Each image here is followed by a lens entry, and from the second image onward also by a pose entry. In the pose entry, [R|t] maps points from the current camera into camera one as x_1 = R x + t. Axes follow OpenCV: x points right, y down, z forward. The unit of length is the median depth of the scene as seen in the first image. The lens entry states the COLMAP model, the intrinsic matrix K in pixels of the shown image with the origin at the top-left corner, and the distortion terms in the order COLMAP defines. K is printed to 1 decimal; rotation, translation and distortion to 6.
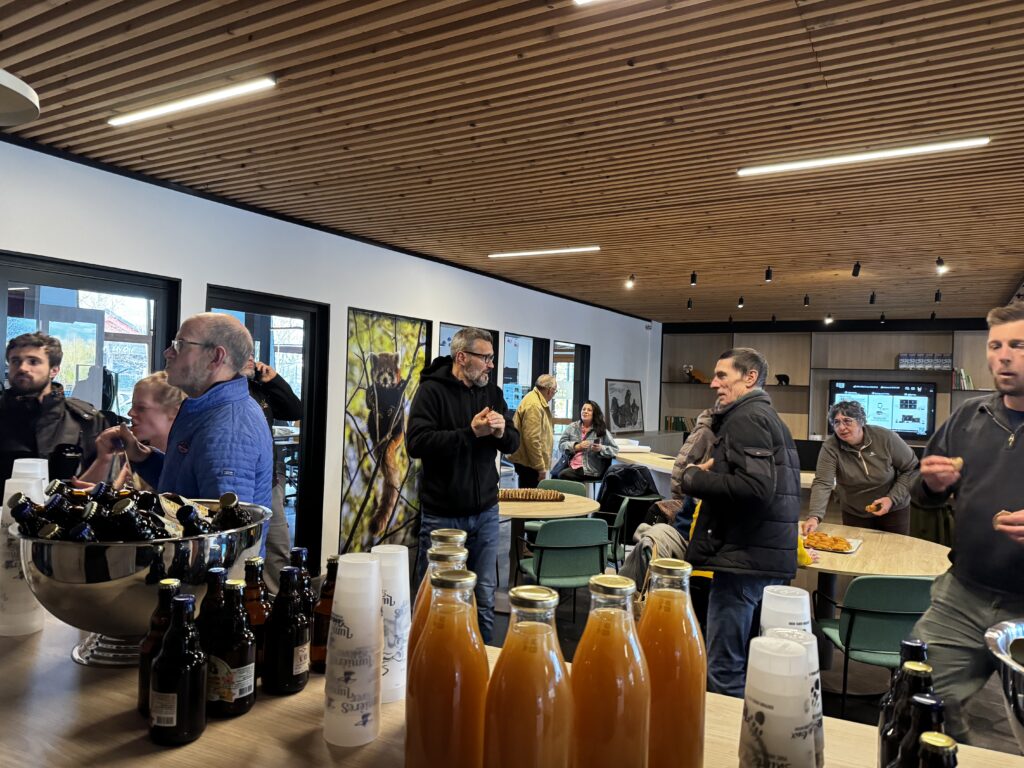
lens RADIAL K [[745.1, 0, 506.4], [0, 745.1, 388.0], [0, 0, 1]] dist [-0.000954, 0.000378]
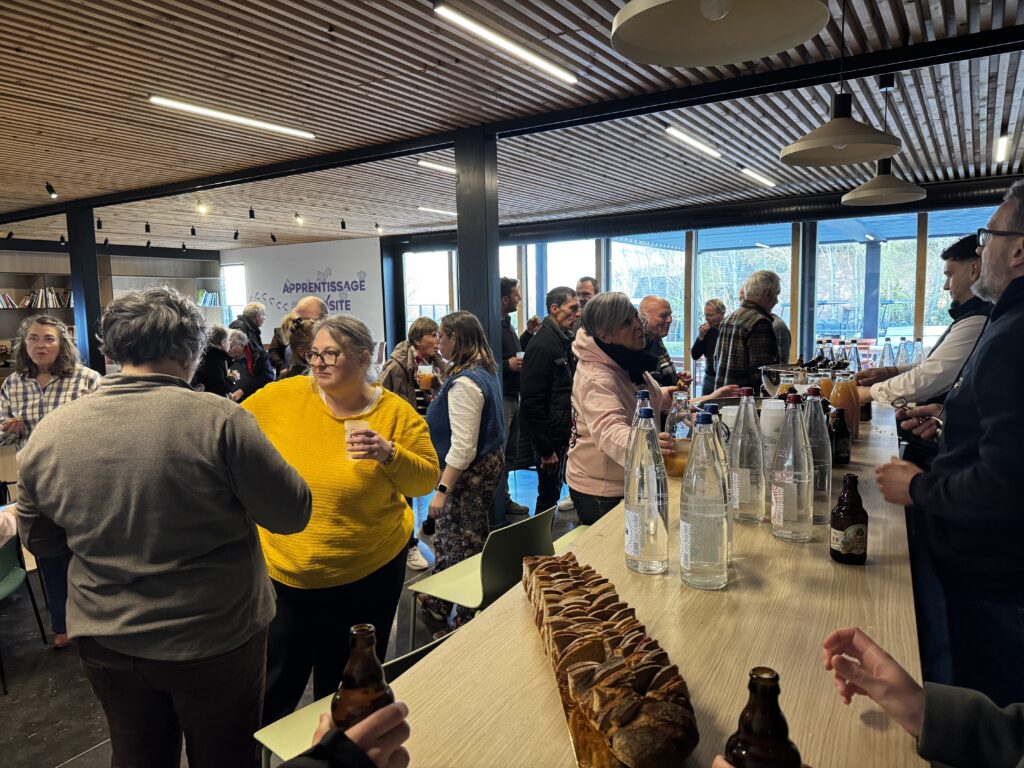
lens RADIAL K [[745.1, 0, 506.4], [0, 745.1, 388.0], [0, 0, 1]] dist [-0.000954, 0.000378]
pose [[0.014854, -0.134381, 0.990818, -0.899172], [0.022939, 0.990713, 0.134022, -0.028669], [-0.999627, 0.020737, 0.017798, 0.616948]]
